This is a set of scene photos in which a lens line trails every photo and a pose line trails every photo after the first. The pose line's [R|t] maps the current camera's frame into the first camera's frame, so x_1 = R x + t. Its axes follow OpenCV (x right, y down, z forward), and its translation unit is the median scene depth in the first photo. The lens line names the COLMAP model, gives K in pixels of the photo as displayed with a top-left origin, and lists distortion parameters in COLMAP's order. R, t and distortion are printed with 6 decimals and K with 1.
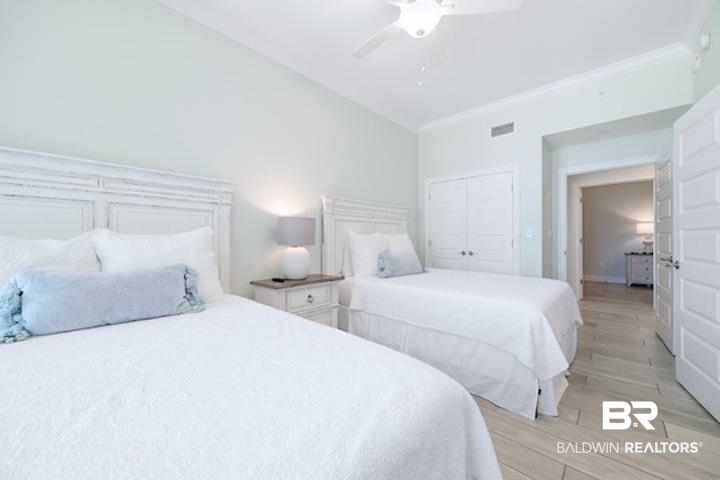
lens RADIAL K [[275.9, 0, 360.0], [0, 275.9, 240.0], [0, 0, 1]] dist [-0.000129, 0.000028]
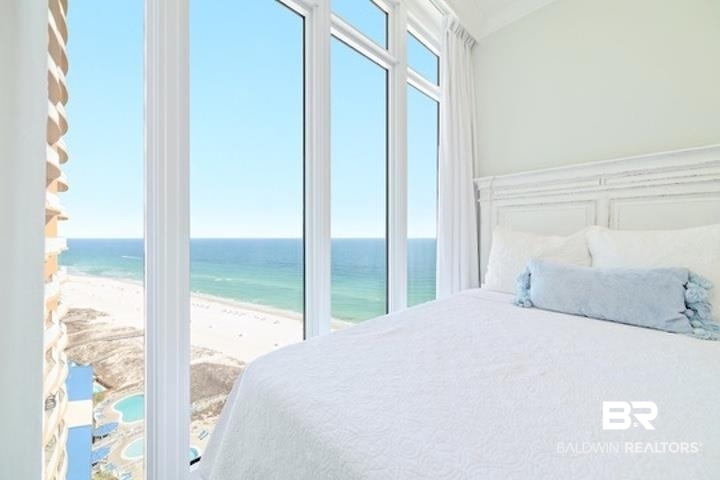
lens RADIAL K [[275.9, 0, 360.0], [0, 275.9, 240.0], [0, 0, 1]] dist [-0.000129, 0.000028]
pose [[-0.049915, 0.013224, -0.998666, 0.154776], [-0.001795, 0.999910, 0.013331, 0.001017], [0.998752, 0.002458, -0.049887, 0.158116]]
